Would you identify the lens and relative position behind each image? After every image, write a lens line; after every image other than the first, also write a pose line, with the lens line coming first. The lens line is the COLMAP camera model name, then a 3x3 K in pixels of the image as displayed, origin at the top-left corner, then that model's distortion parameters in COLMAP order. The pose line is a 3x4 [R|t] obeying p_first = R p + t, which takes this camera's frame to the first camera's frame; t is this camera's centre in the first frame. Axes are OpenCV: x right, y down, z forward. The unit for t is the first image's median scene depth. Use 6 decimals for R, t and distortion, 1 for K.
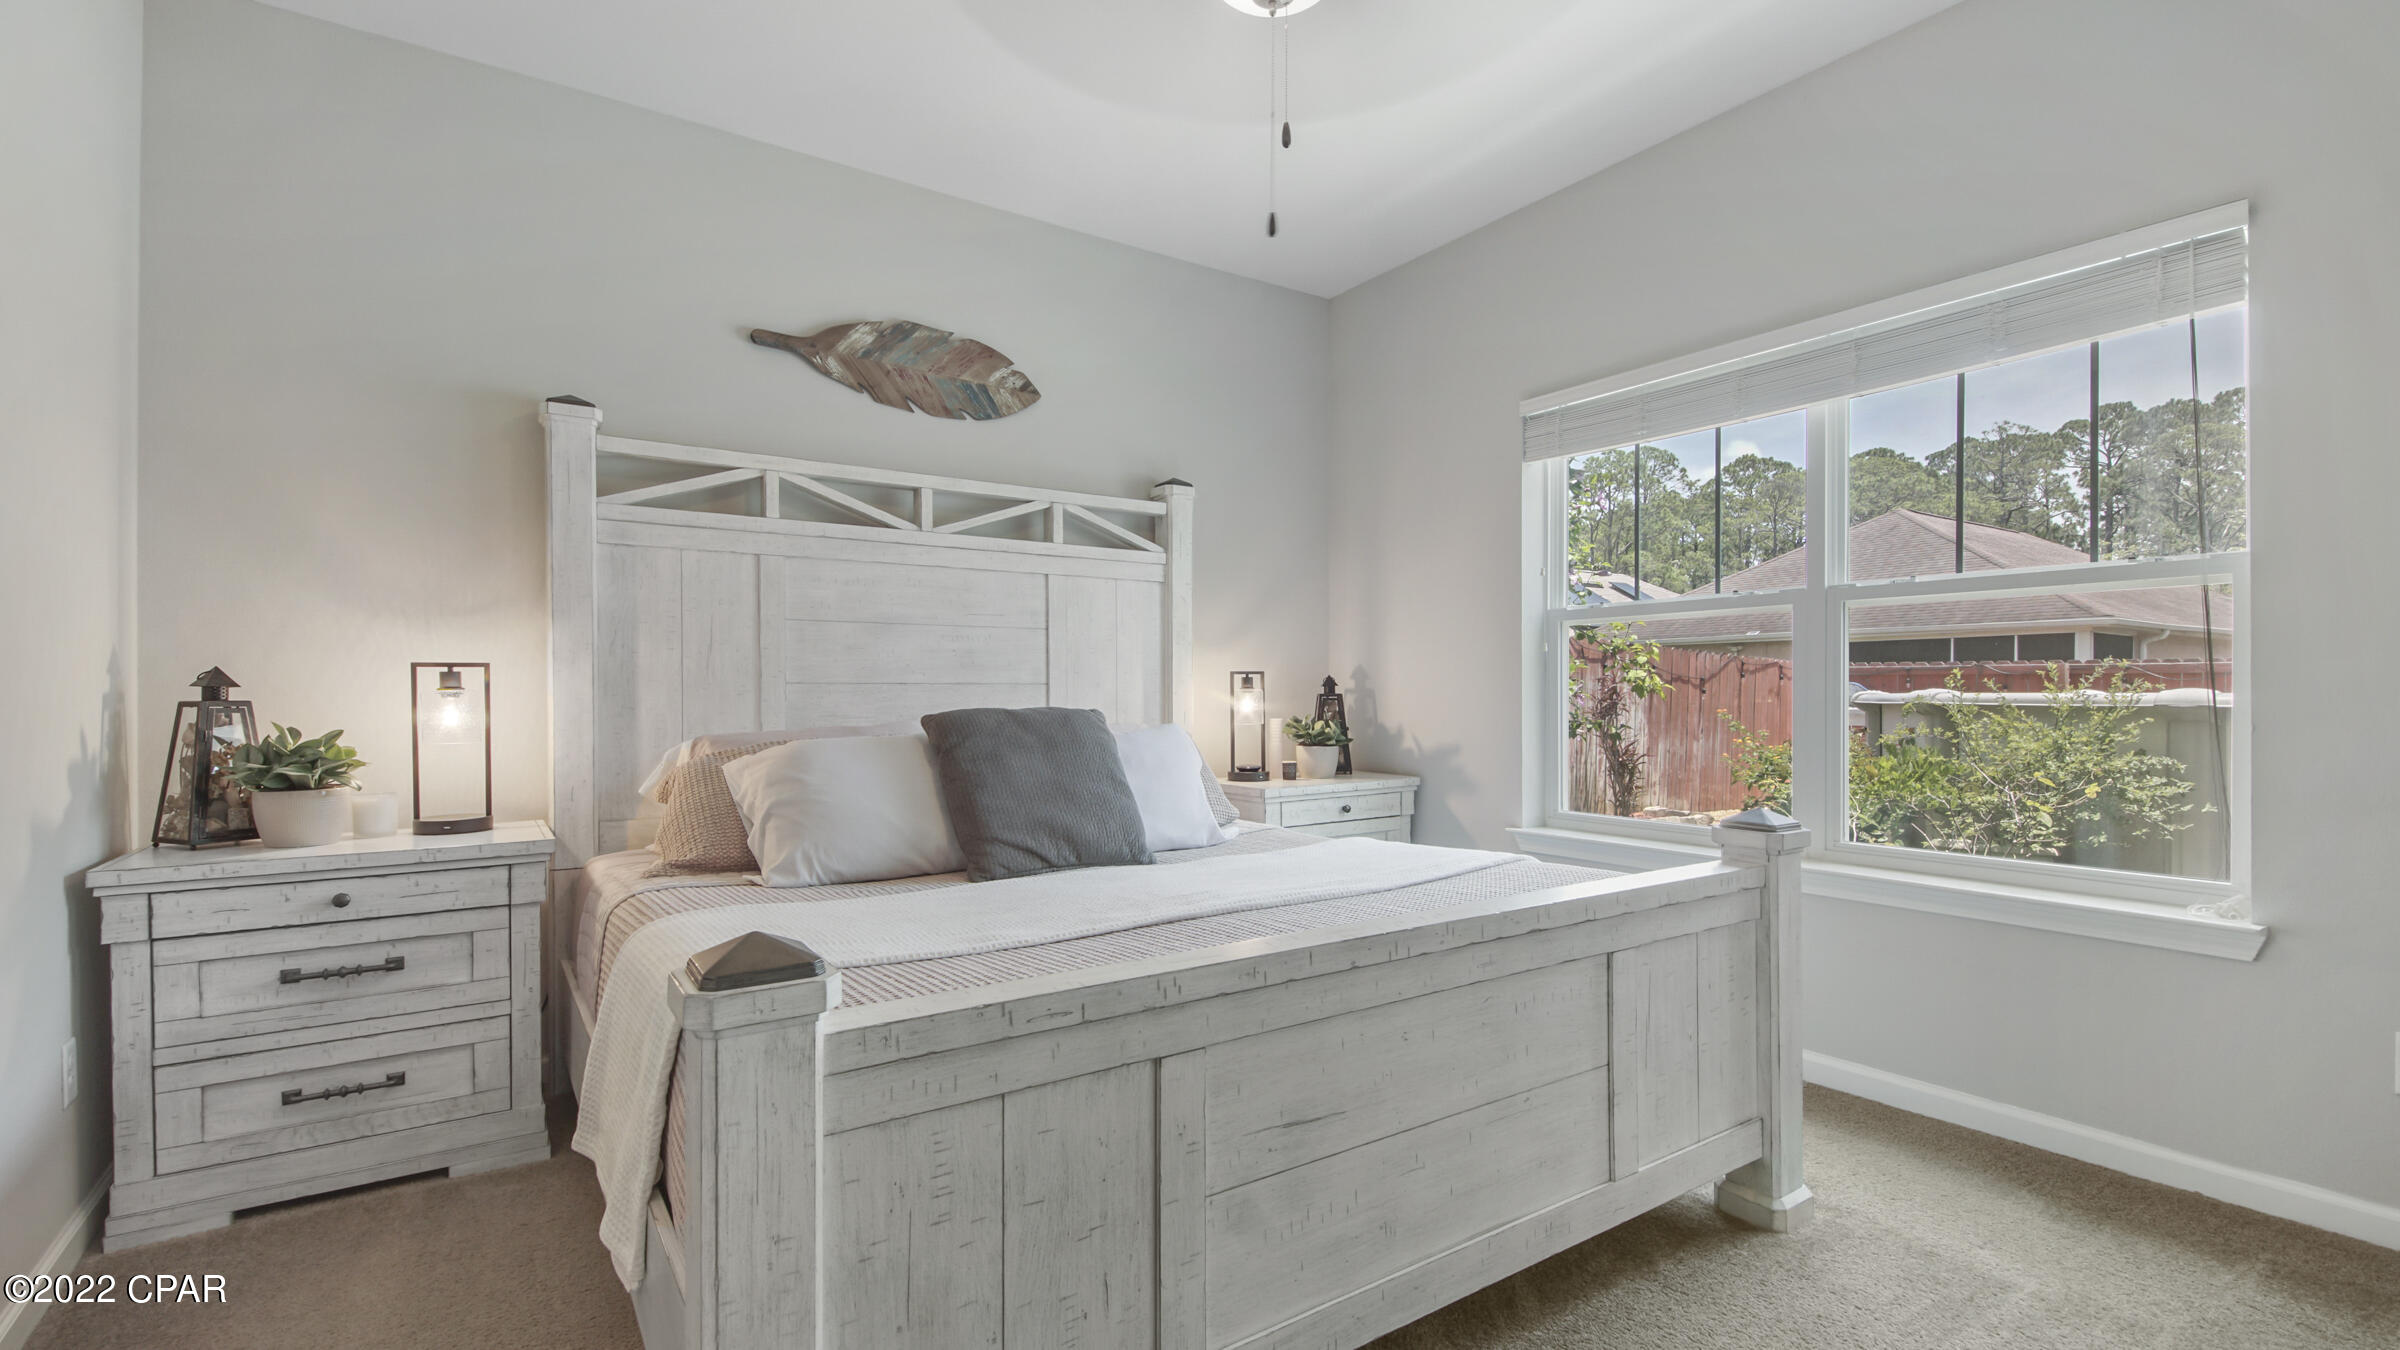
lens RADIAL K [[1048.7, 0, 1197.7], [0, 1048.7, 707.0], [0, 0, 1]] dist [0.034354, -0.020170]
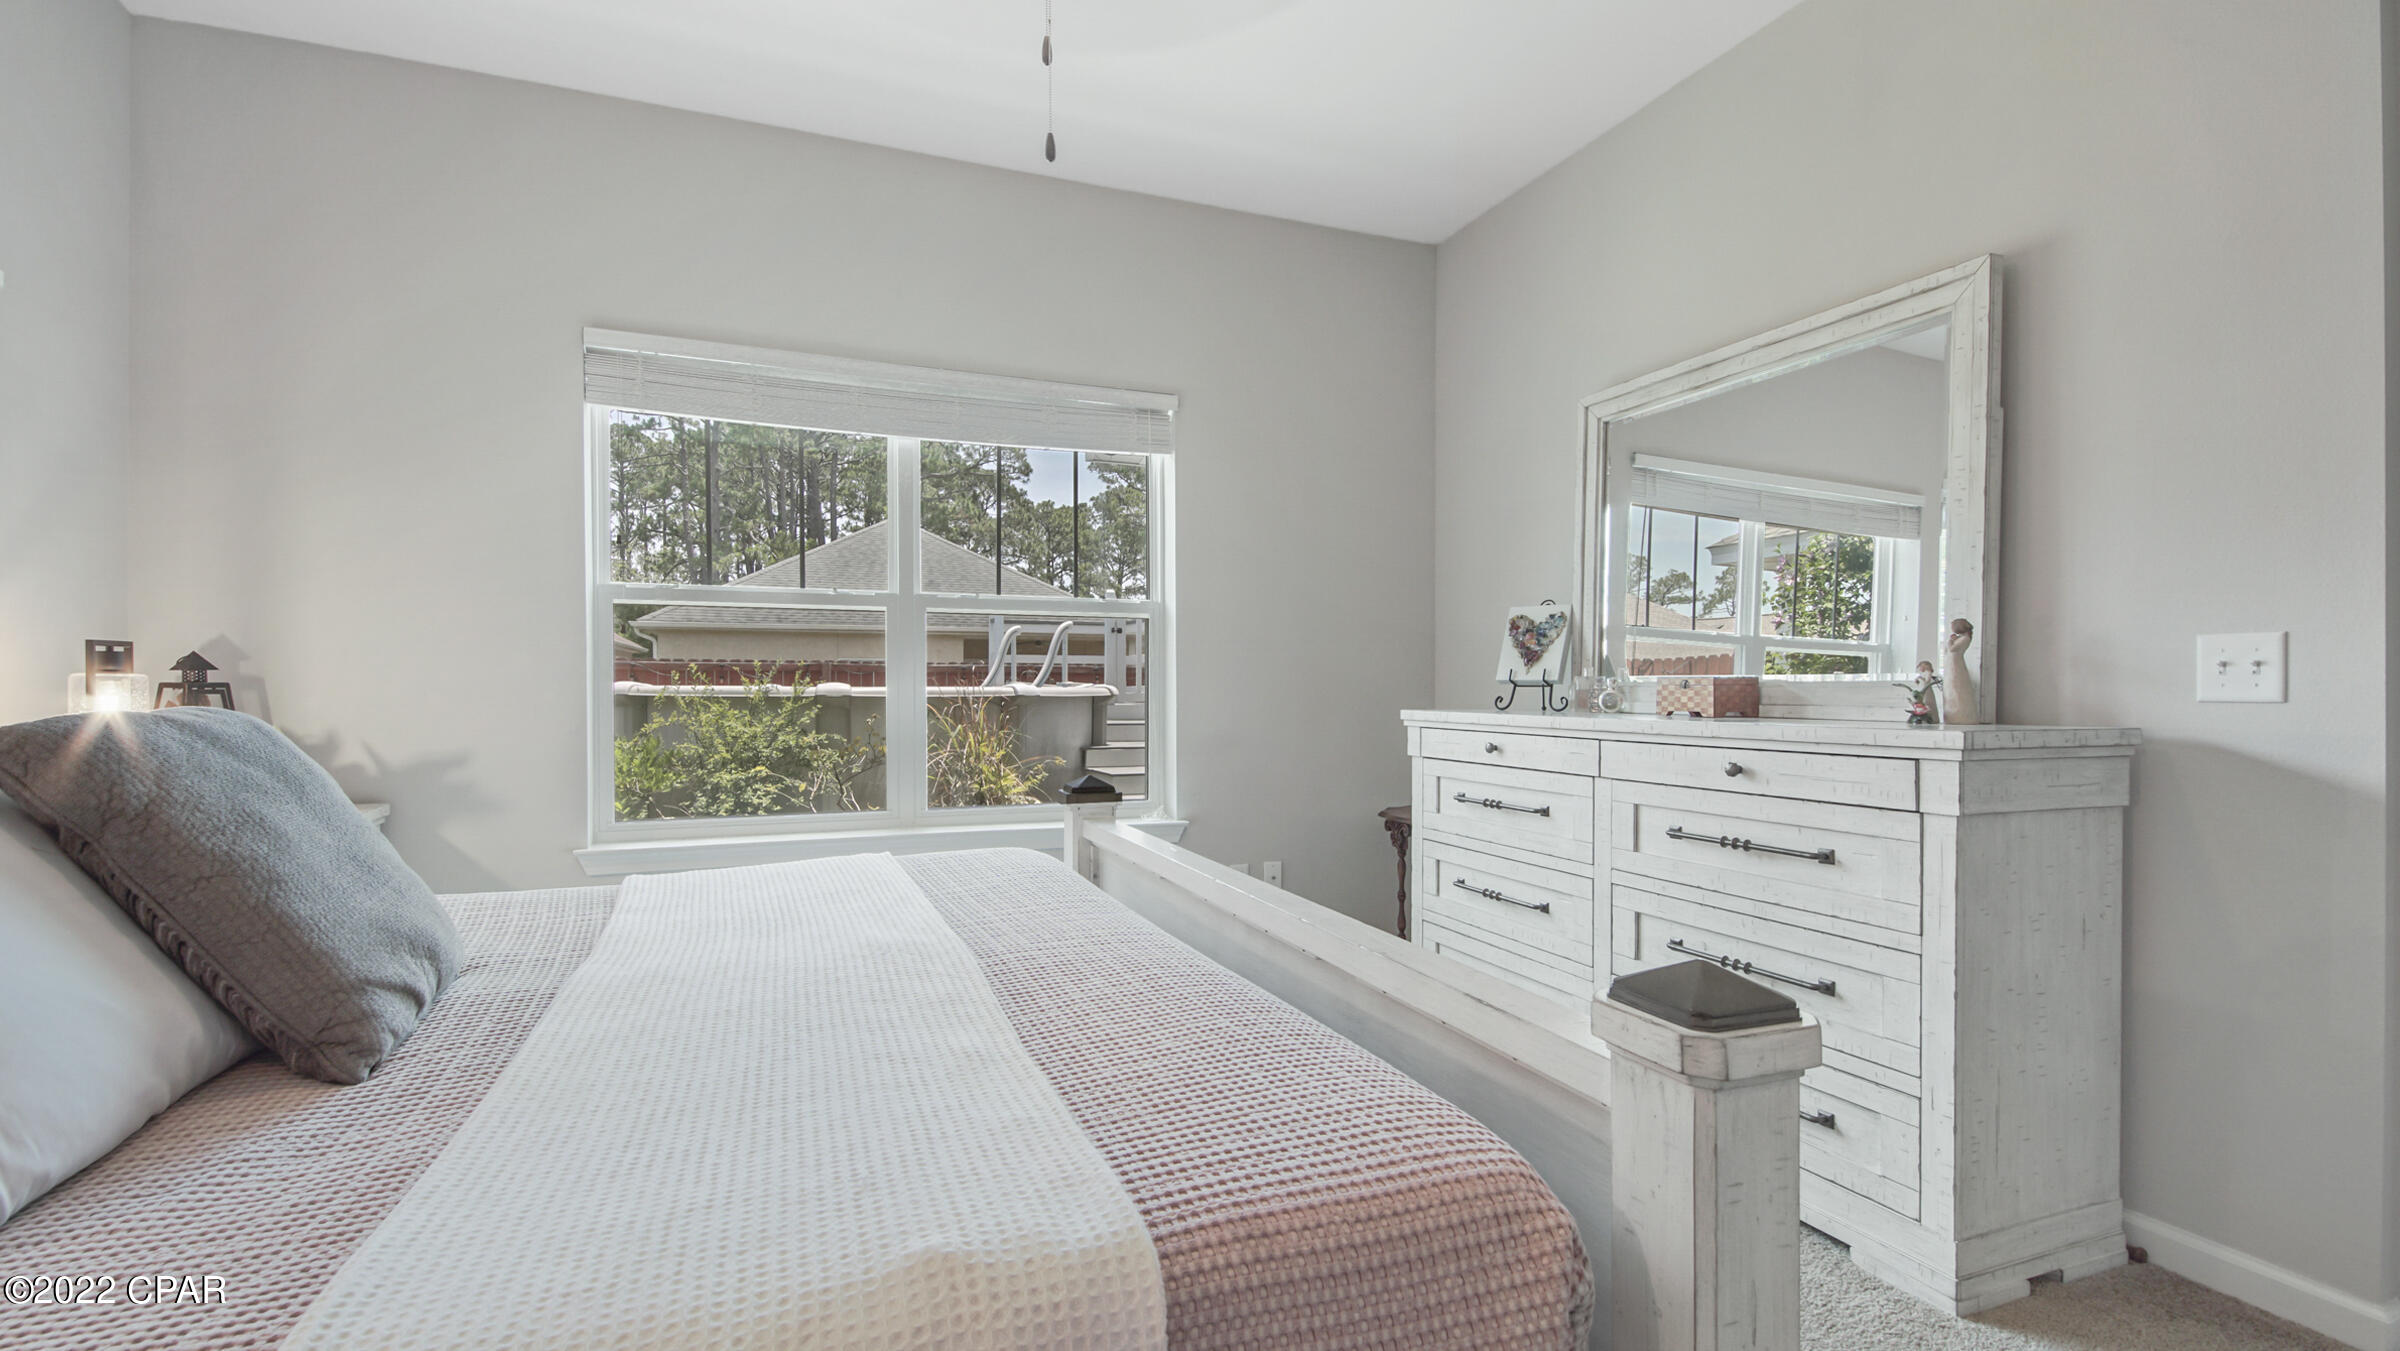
lens RADIAL K [[1048.7, 0, 1197.7], [0, 1048.7, 707.5], [0, 0, 1]] dist [0.034354, -0.020170]
pose [[0.215003, -0.016483, 0.976474, -0.371001], [0.010062, 0.999842, 0.014662, -0.001326], [-0.976562, 0.006673, 0.215135, 0.334907]]
